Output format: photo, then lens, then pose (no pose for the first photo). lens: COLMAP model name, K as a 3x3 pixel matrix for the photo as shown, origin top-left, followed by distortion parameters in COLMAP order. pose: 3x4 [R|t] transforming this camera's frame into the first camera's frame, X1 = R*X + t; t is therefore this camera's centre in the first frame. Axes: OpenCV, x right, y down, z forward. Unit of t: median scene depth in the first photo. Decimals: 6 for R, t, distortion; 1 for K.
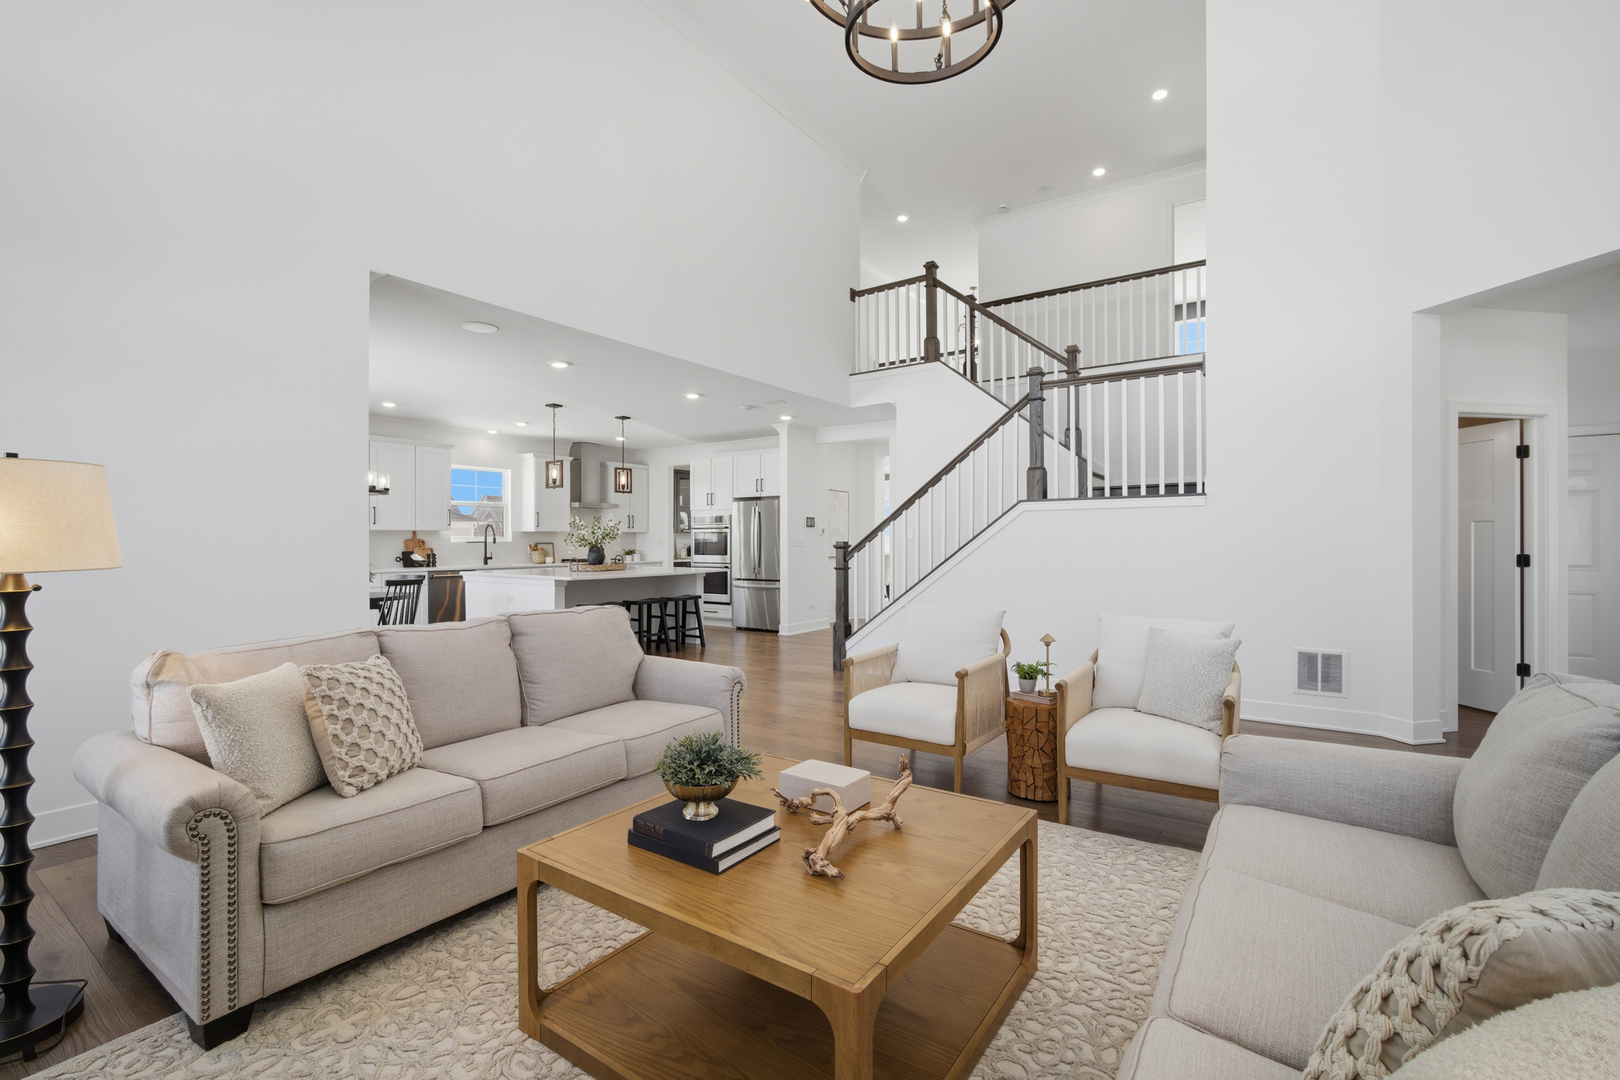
lens RADIAL K [[706.7, 0, 806.4], [0, 706.7, 539.3], [0, 0, 1]] dist [-0.009519, 0.002187]
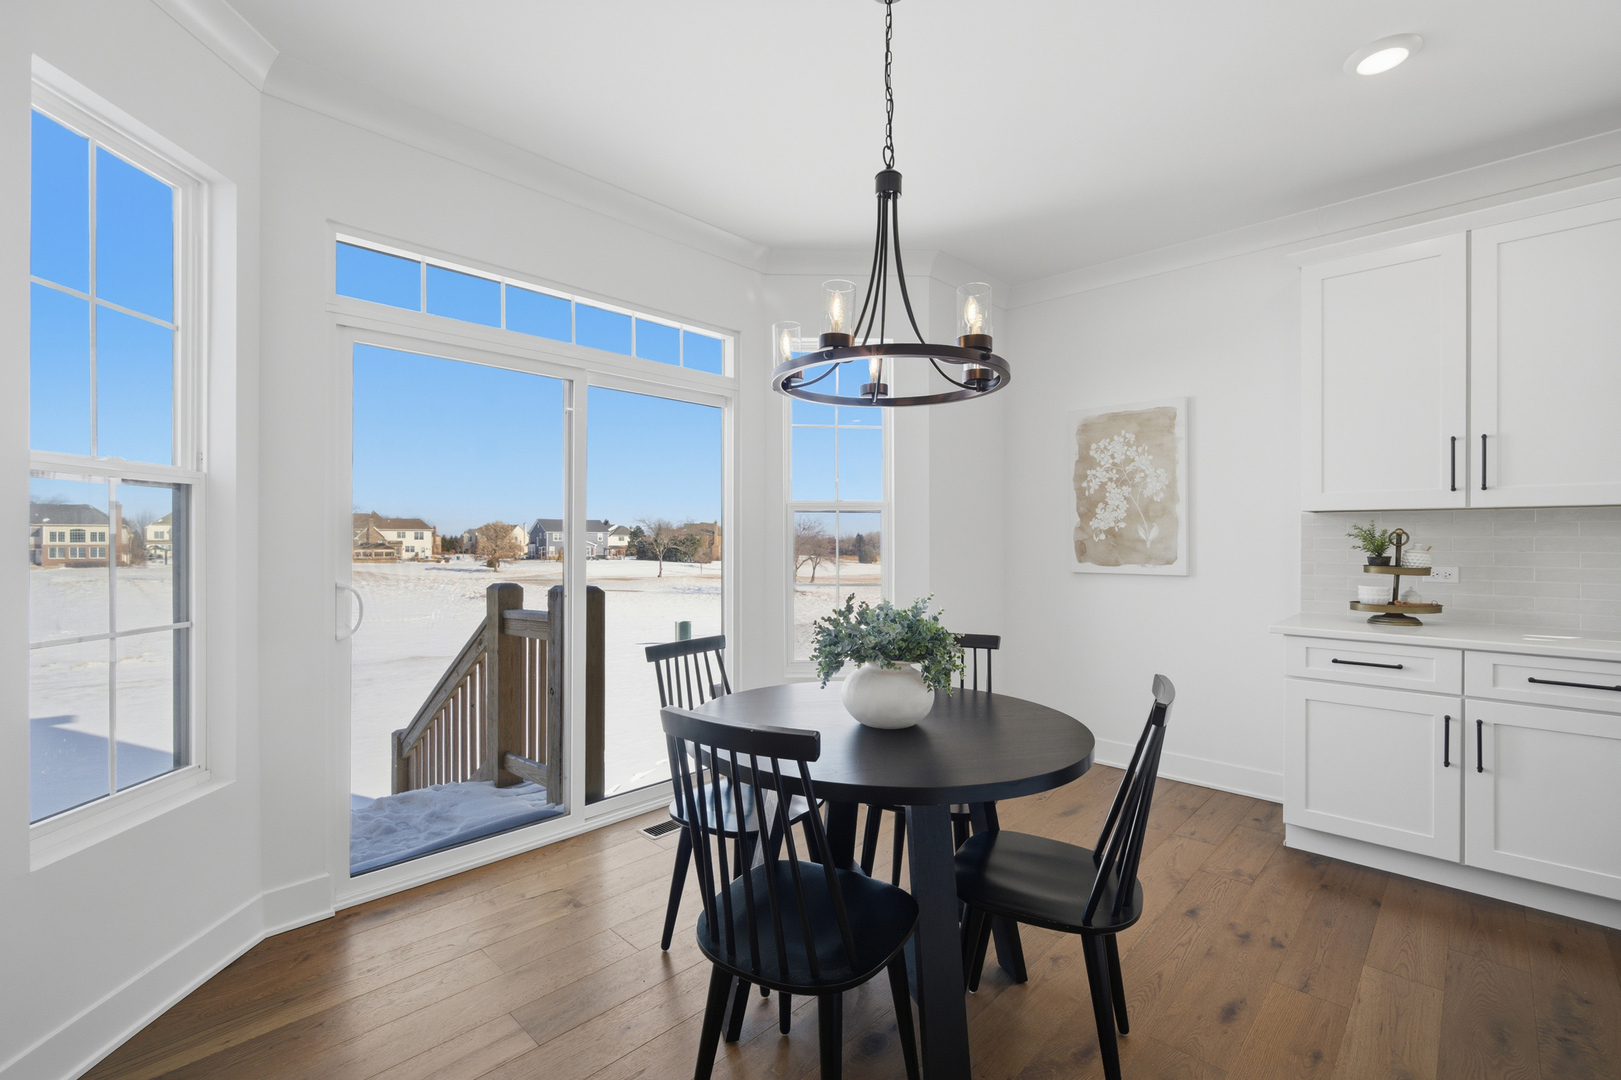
lens RADIAL K [[707.1, 0, 811.3], [0, 707.1, 538.9], [0, 0, 1]] dist [-0.009519, 0.002187]
pose [[-0.153123, 0.002056, -0.988205, -0.220656], [-0.000224, 0.999998, 0.002116, 0.000133], [0.988207, 0.000546, -0.153122, 0.644609]]
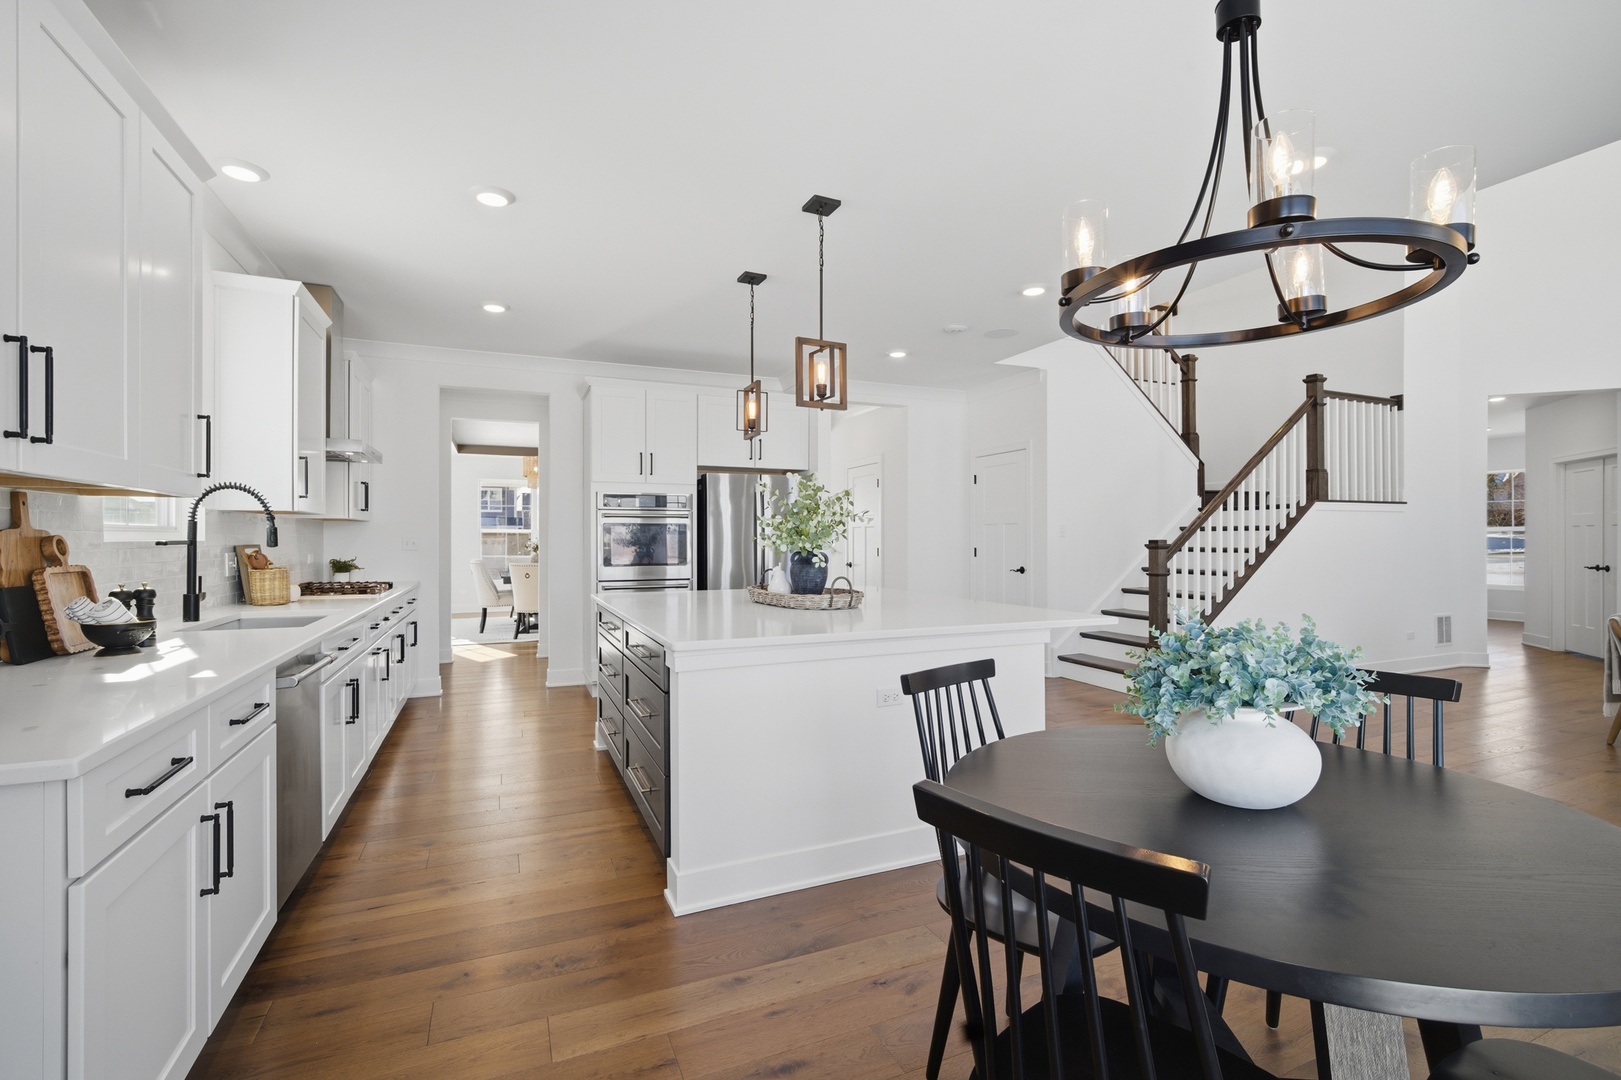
lens RADIAL K [[707.1, 0, 805.5], [0, 707.1, 541.4], [0, 0, 1]] dist [-0.009519, 0.002187]
pose [[0.511541, -0.000240, 0.859259, -0.573642], [-0.000599, 1.000000, 0.000636, 0.003128], [-0.859259, -0.000841, 0.511541, 0.645772]]
